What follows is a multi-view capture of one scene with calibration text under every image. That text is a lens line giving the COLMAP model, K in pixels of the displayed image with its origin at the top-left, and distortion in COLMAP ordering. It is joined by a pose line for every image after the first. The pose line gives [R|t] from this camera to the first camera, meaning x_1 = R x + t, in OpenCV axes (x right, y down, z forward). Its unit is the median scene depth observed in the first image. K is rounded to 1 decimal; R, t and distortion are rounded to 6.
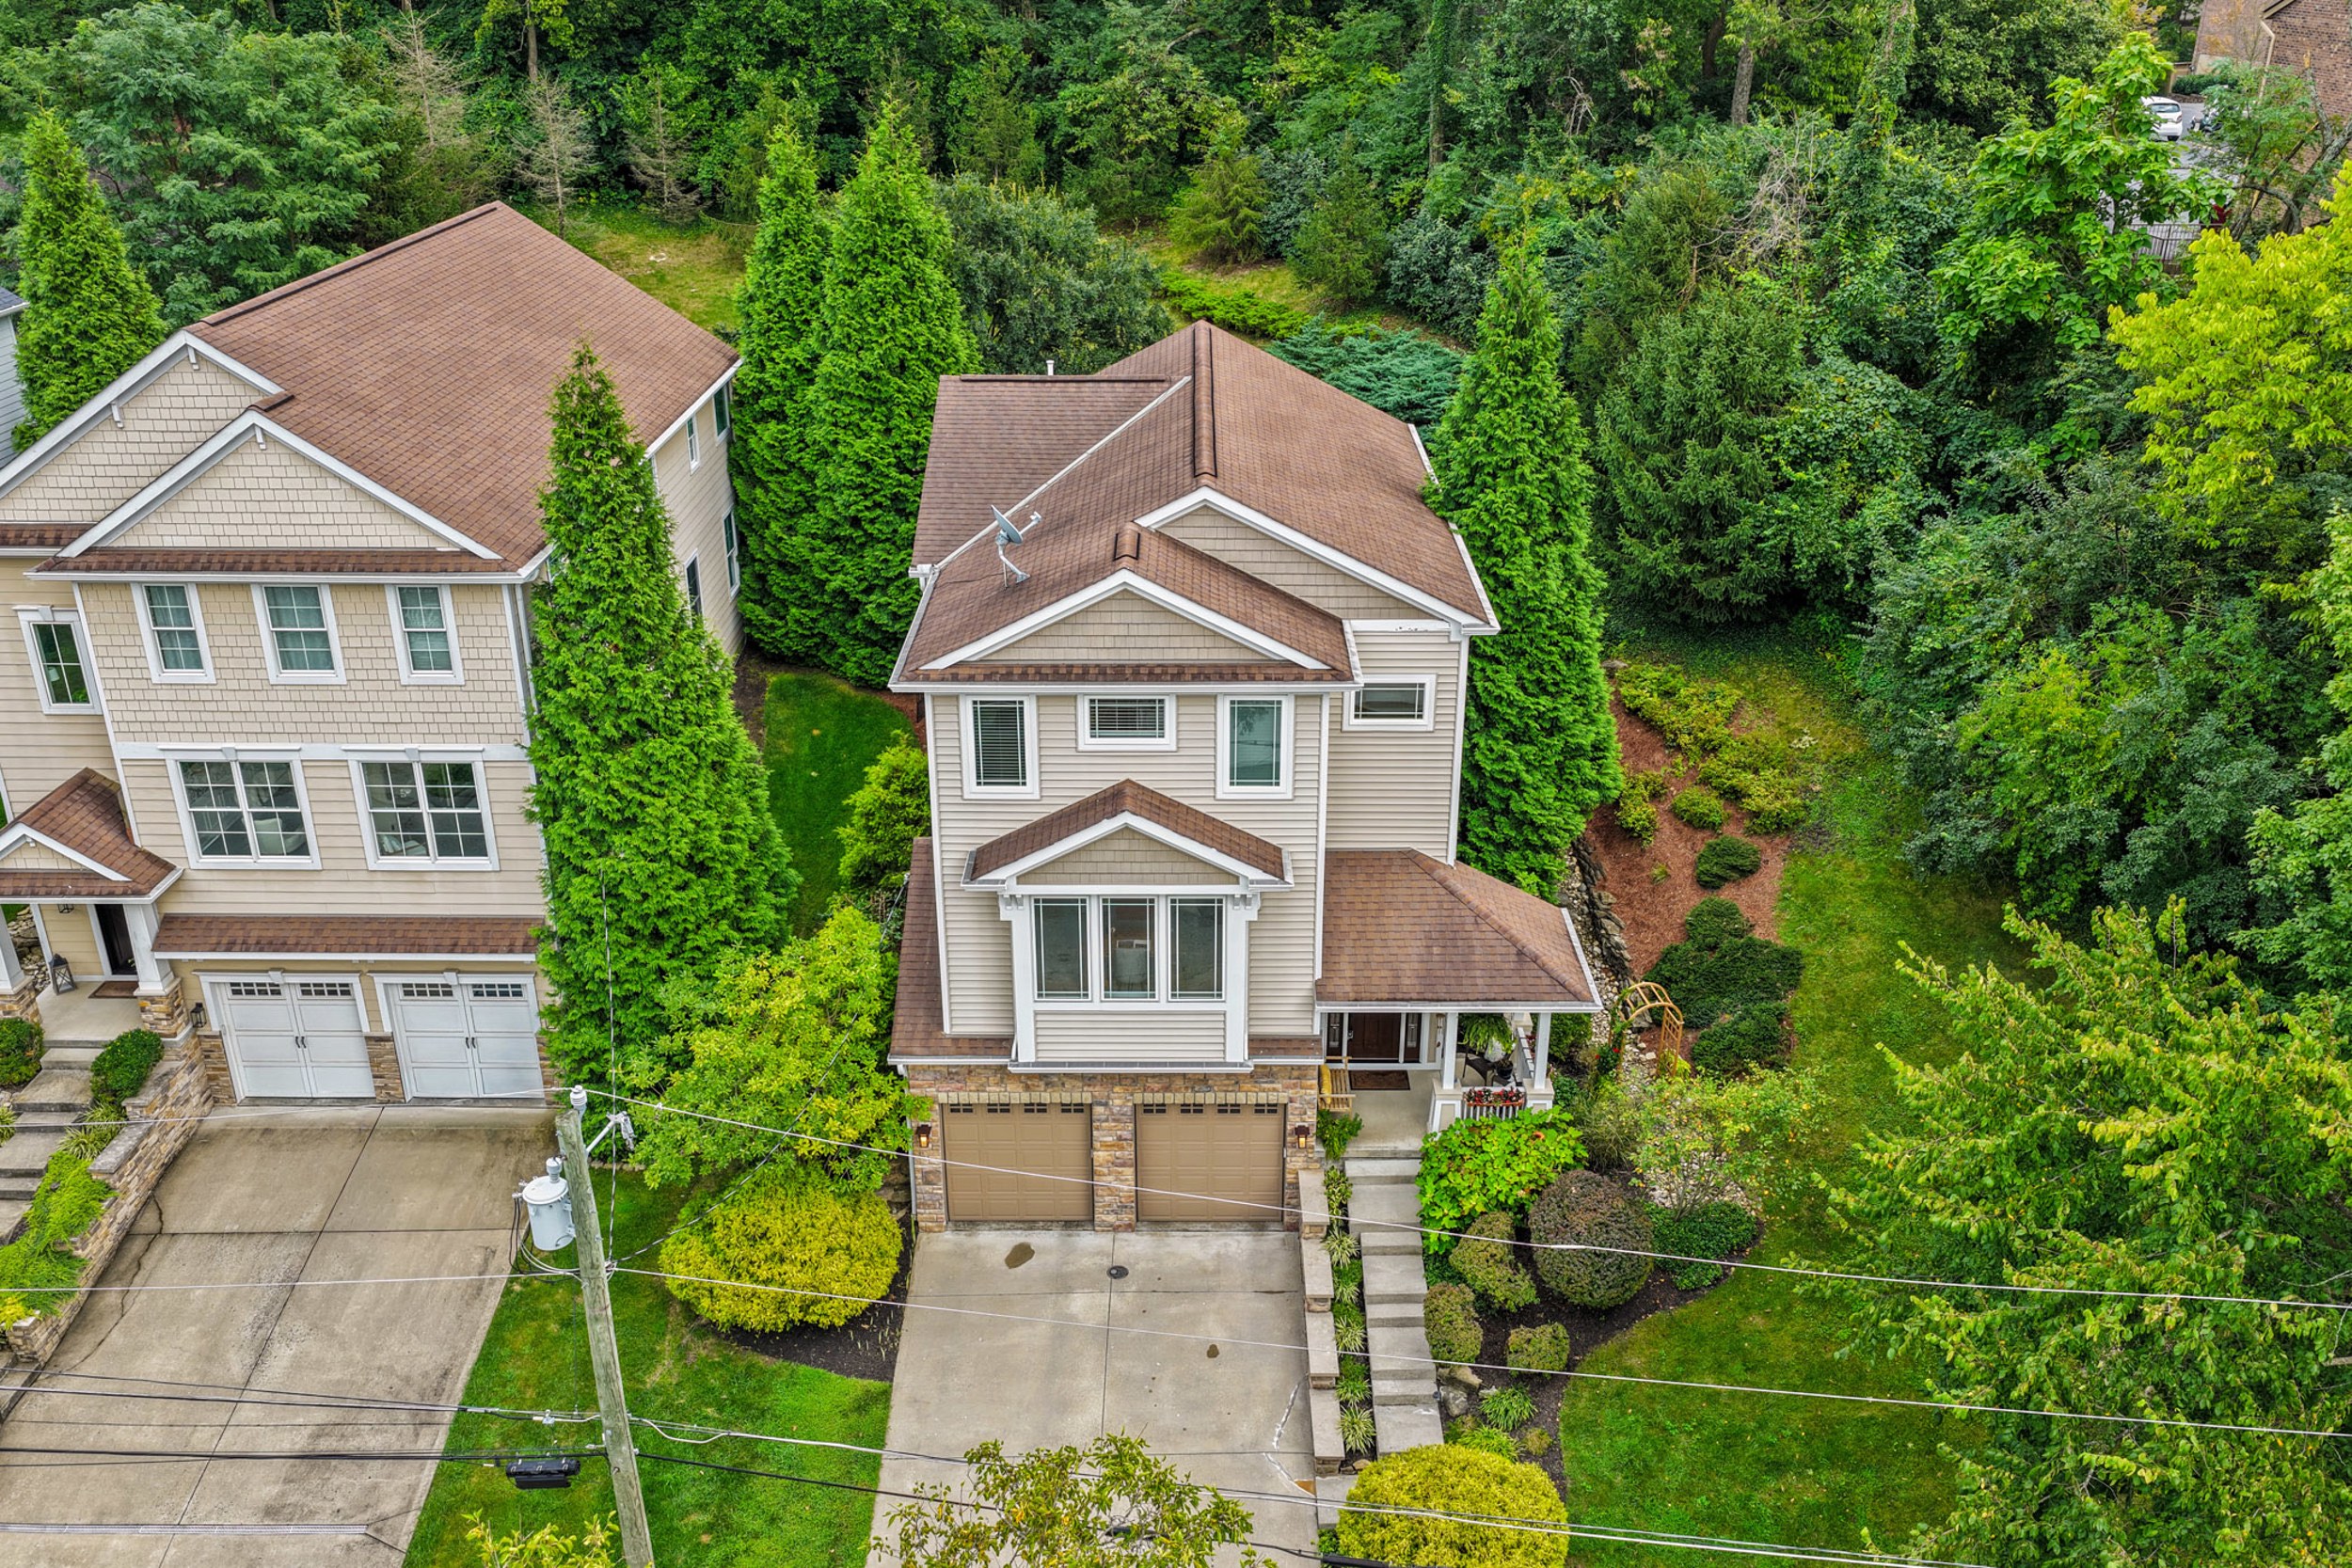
lens RADIAL K [[1961.7, 0, 1181.2], [0, 1961.7, 778.4], [0, 0, 1]] dist [-0.016207, 0.056926]
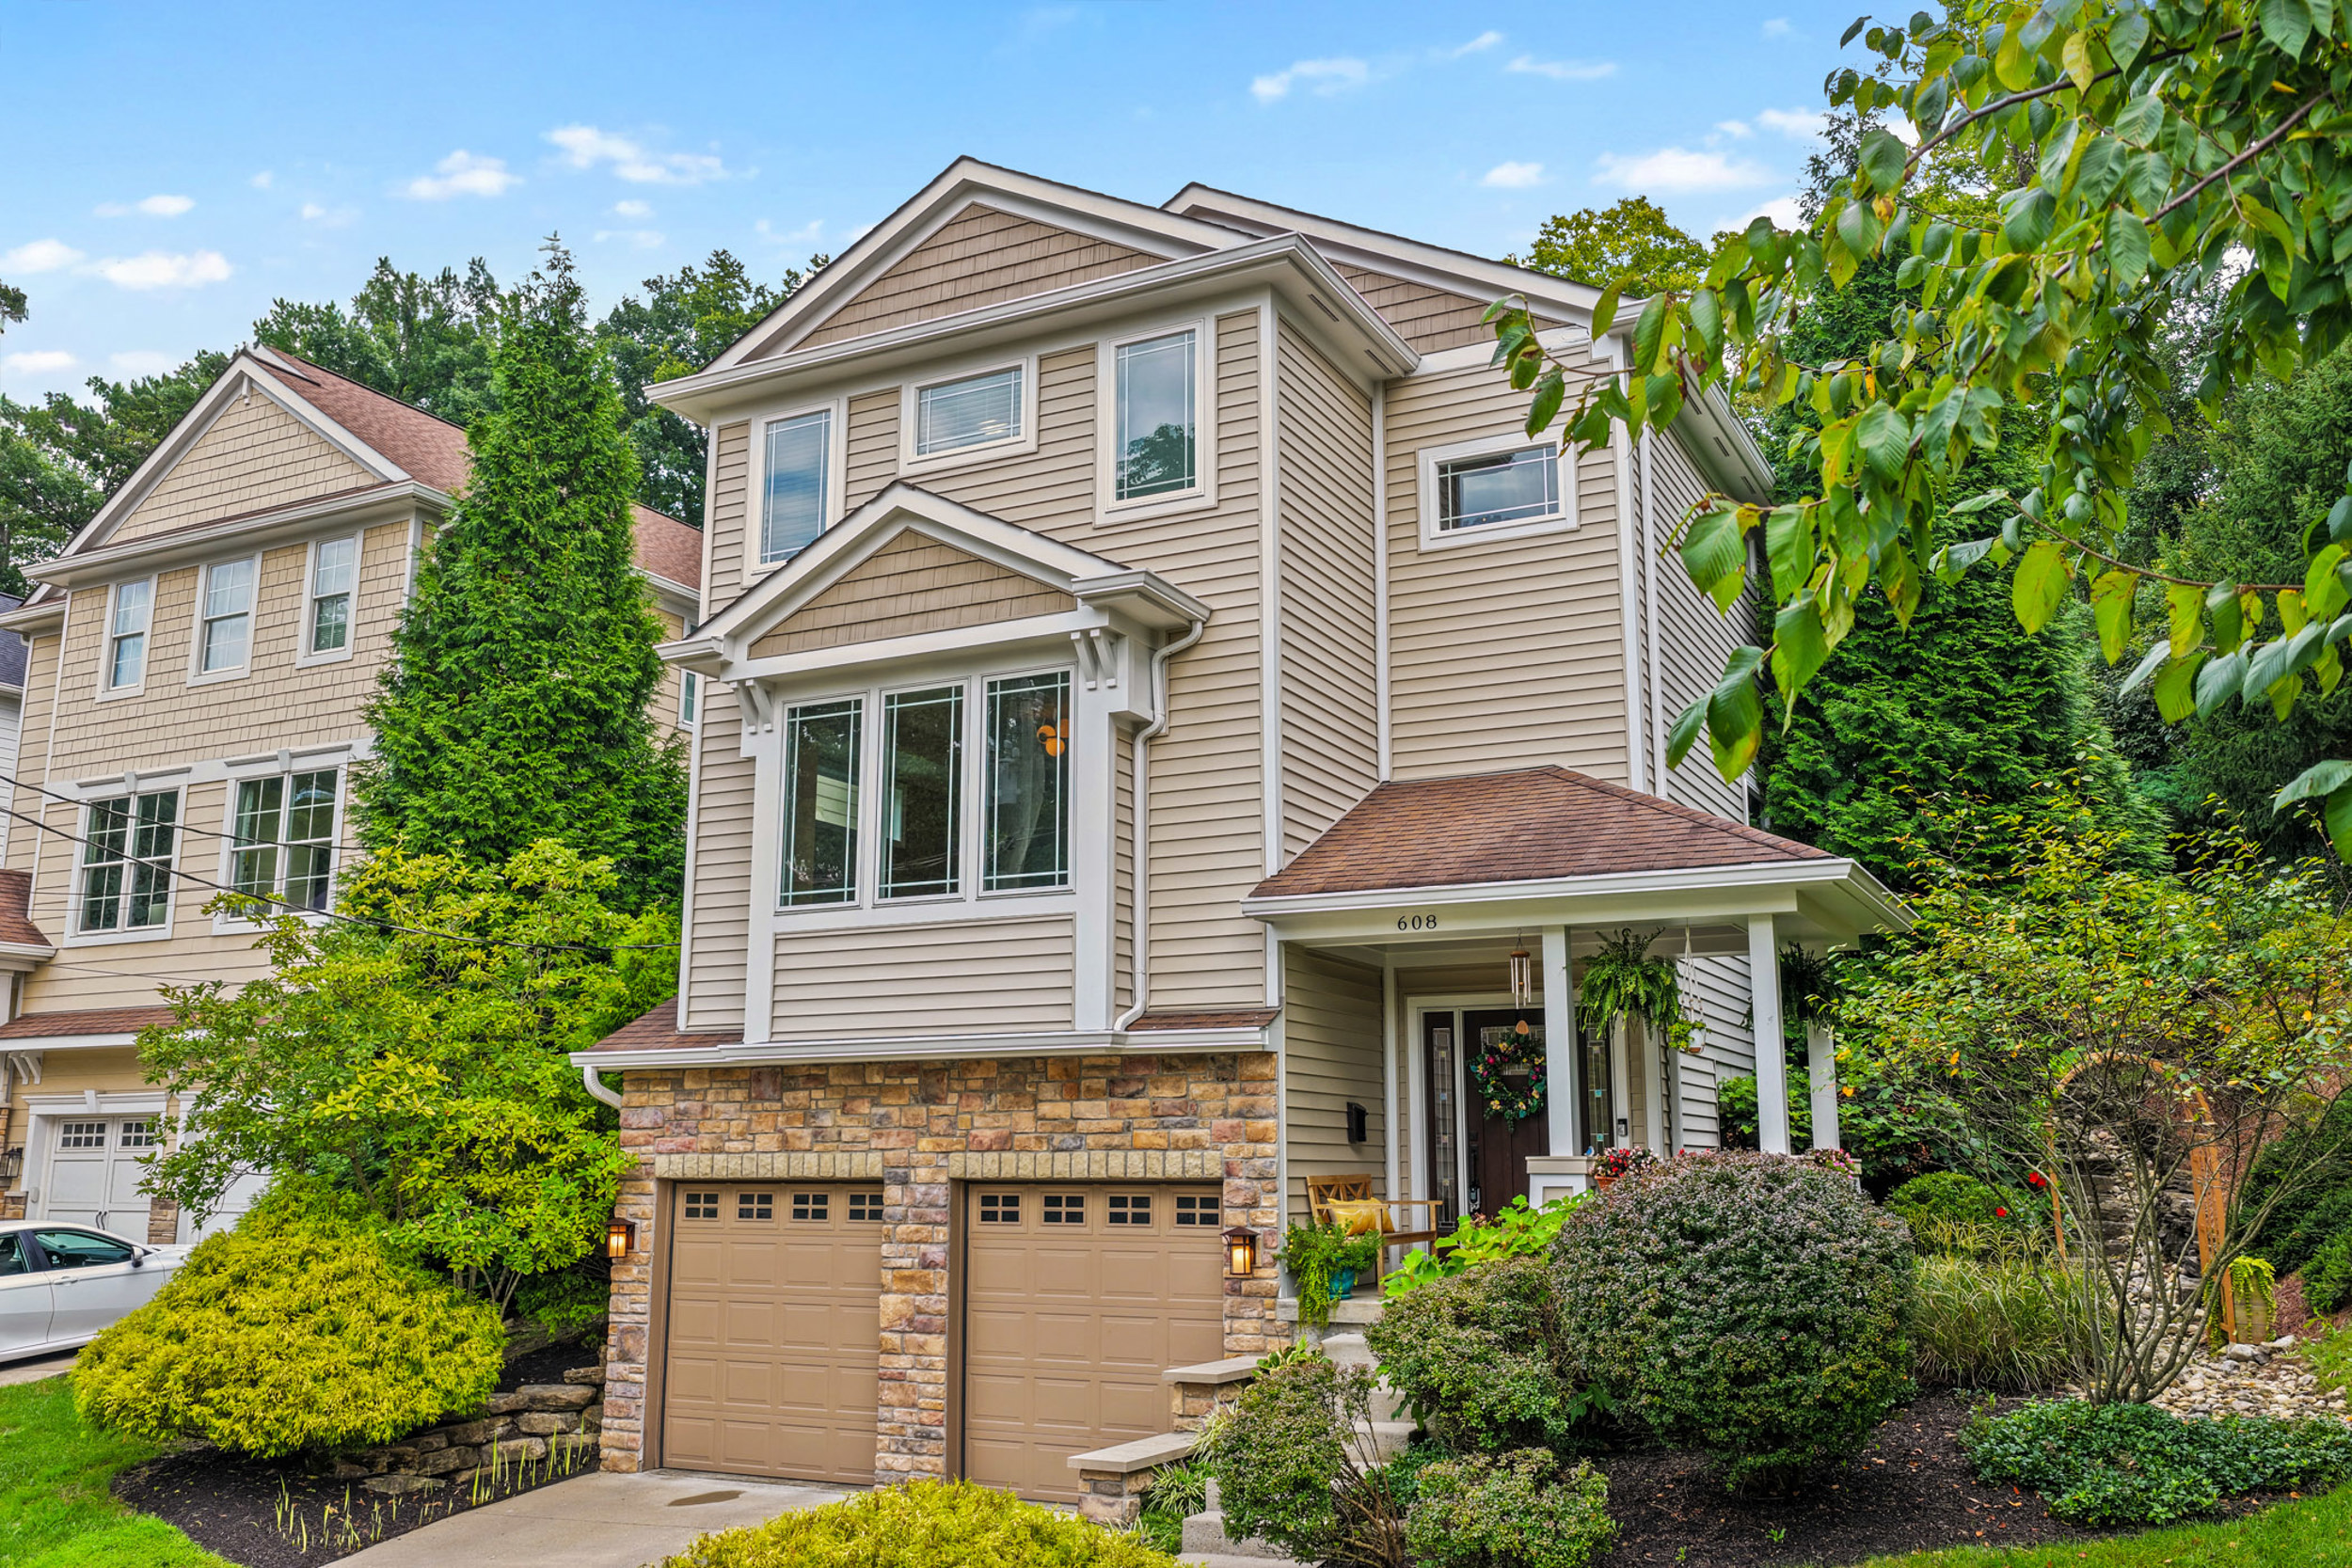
lens RADIAL K [[1961.7, 0, 1181.2], [0, 1961.7, 778.4], [0, 0, 1]] dist [-0.016207, 0.056926]
pose [[0.891143, -0.088809, -0.444945, 0.264877], [-0.187270, 0.821235, -0.538983, 0.343494], [0.413271, 0.563636, 0.715207, 0.600830]]
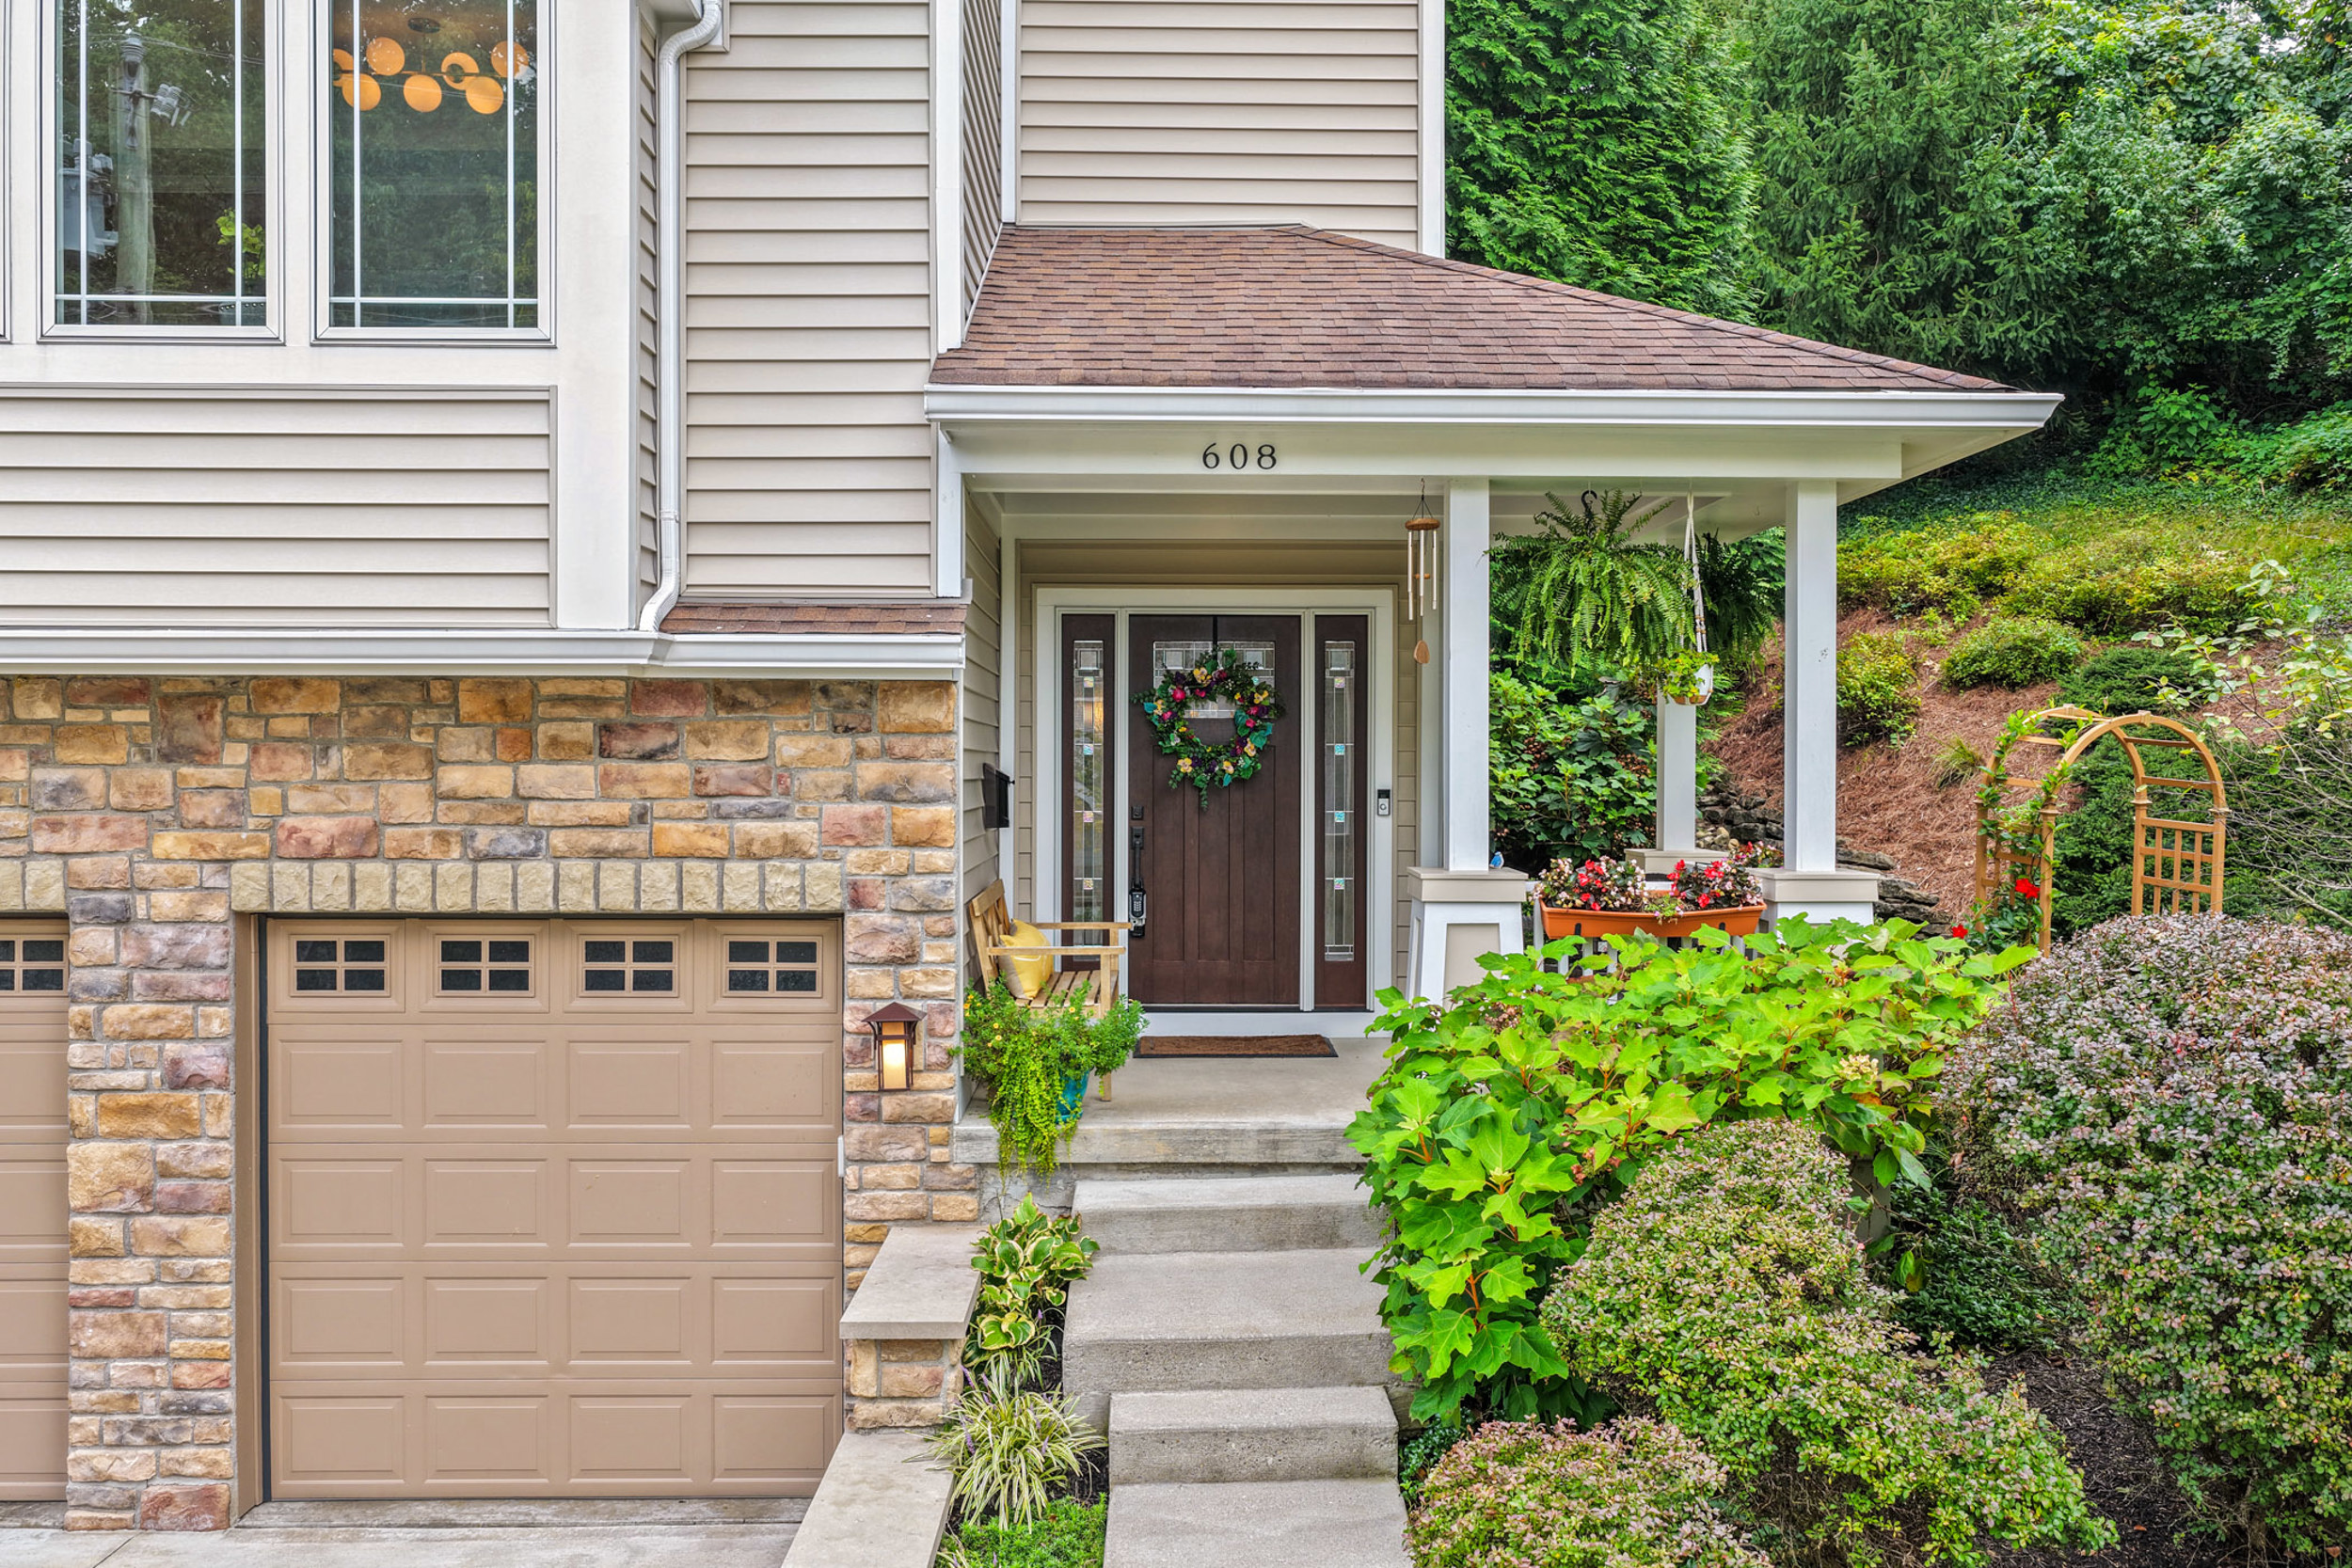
lens RADIAL K [[1961.7, 0, 1181.2], [0, 1961.7, 778.4], [0, 0, 1]] dist [-0.016207, 0.056926]
pose [[0.999868, 0.002292, 0.016054, 0.093927], [0.004394, 0.914630, -0.404268, 0.252828], [-0.015610, 0.404285, 0.914500, 0.757971]]
